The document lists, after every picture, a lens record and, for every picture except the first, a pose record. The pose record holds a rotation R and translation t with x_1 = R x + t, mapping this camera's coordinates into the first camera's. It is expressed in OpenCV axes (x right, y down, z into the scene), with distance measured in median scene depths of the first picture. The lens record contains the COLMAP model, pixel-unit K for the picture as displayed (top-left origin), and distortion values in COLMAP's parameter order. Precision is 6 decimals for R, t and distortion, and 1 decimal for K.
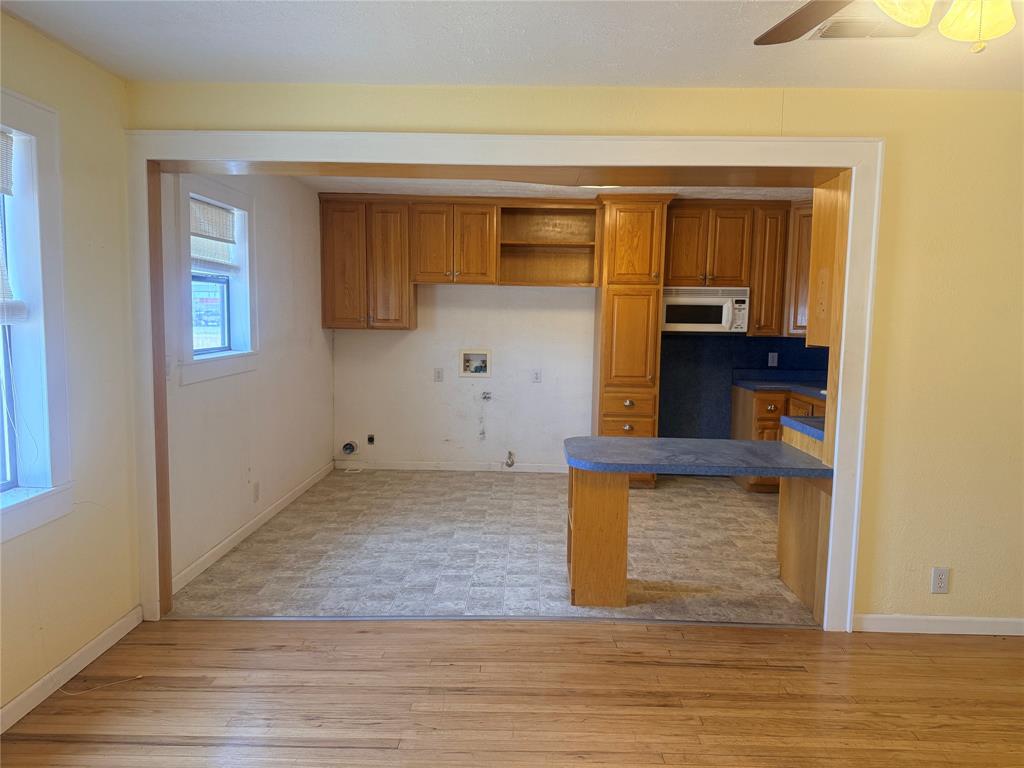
lens RADIAL K [[716.4, 0, 512.8], [0, 716.4, 387.0], [0, 0, 1]] dist [0.102161, -0.130460]
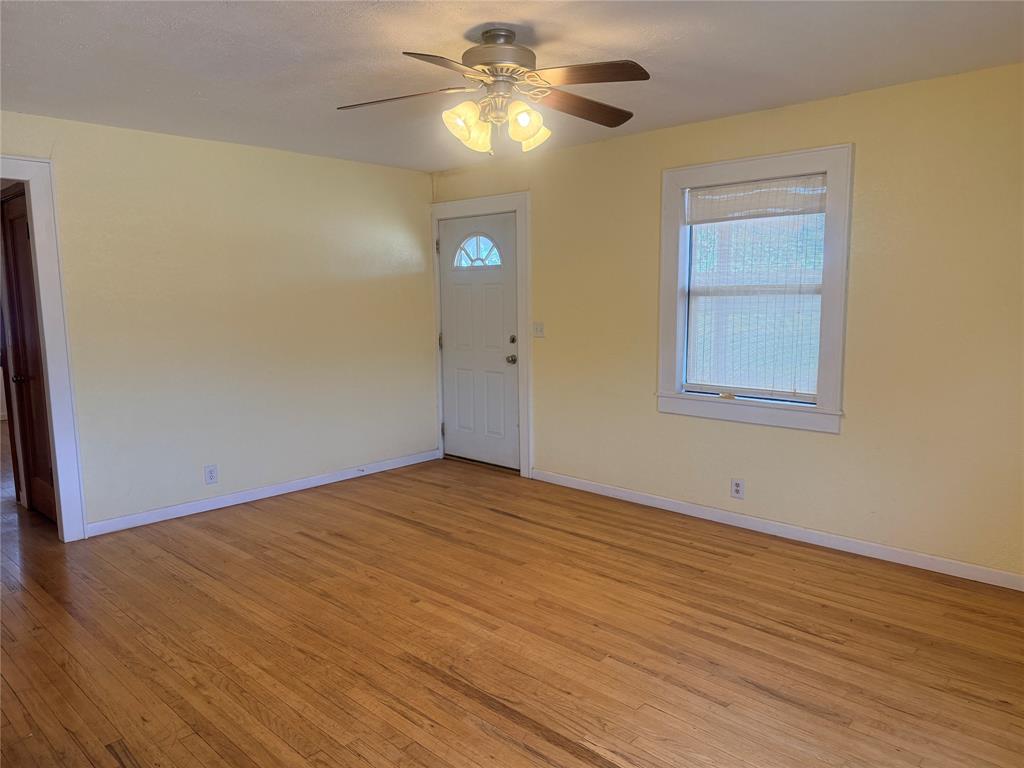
lens RADIAL K [[721.4, 0, 514.5], [0, 721.4, 387.0], [0, 0, 1]] dist [0.079878, -0.126273]
pose [[-0.741466, -0.096167, 0.664063, -0.266979], [0.069526, 0.973338, 0.218585, -0.081481], [-0.667379, 0.208243, -0.715011, 0.814662]]
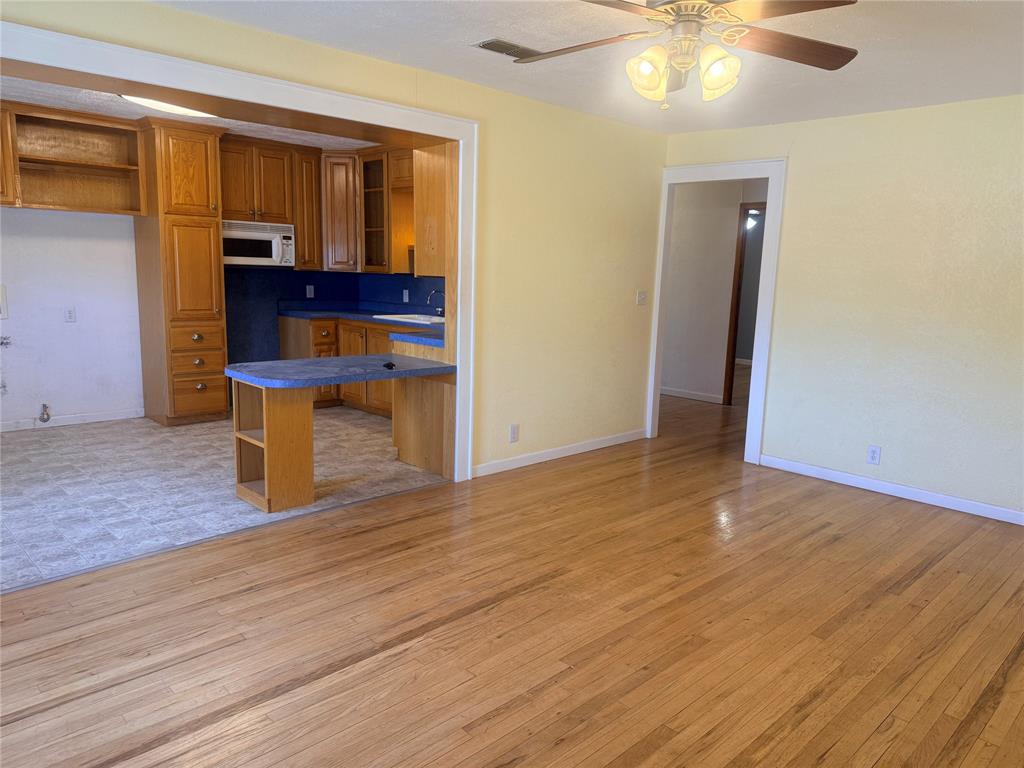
lens RADIAL K [[721.4, 0, 514.5], [0, 721.4, 387.0], [0, 0, 1]] dist [0.079878, -0.126273]
pose [[0.701407, -0.111745, 0.703946, -0.337900], [0.054725, 0.993162, 0.103128, 0.015113], [-0.710657, -0.033811, 0.702726, -0.027578]]
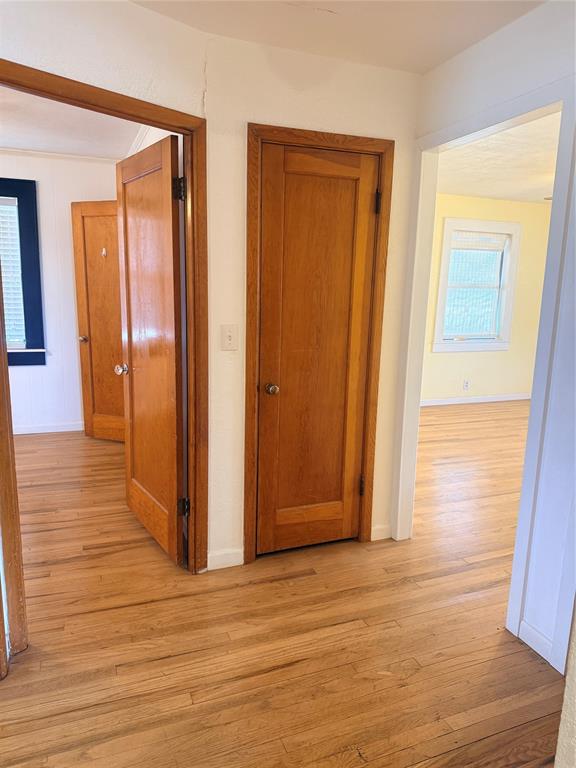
lens RADIAL K [[537.3, 0, 288.0], [0, 537.3, 384.0], [0, 0, 1]] dist [0.102161, -0.130460]
pose [[-0.923448, 0.025047, -0.382906, 1.184186], [-0.080426, 0.963070, 0.256960, -0.046335], [0.375202, 0.268085, -0.887330, 1.041780]]
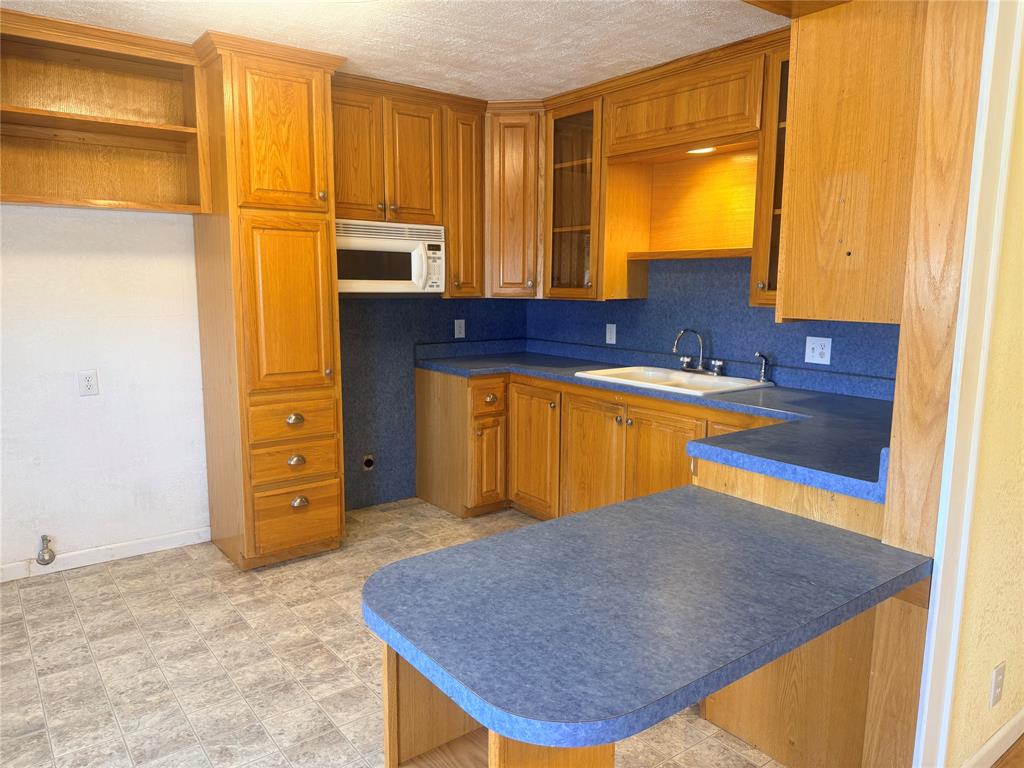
lens RADIAL K [[716.4, 0, 512.8], [0, 716.4, 387.0], [0, 0, 1]] dist [0.102161, -0.130460]
pose [[0.781357, -0.104651, 0.615247, -0.078634], [0.067006, 0.994209, 0.084015, -0.055089], [-0.620477, -0.024421, 0.783844, 0.591582]]
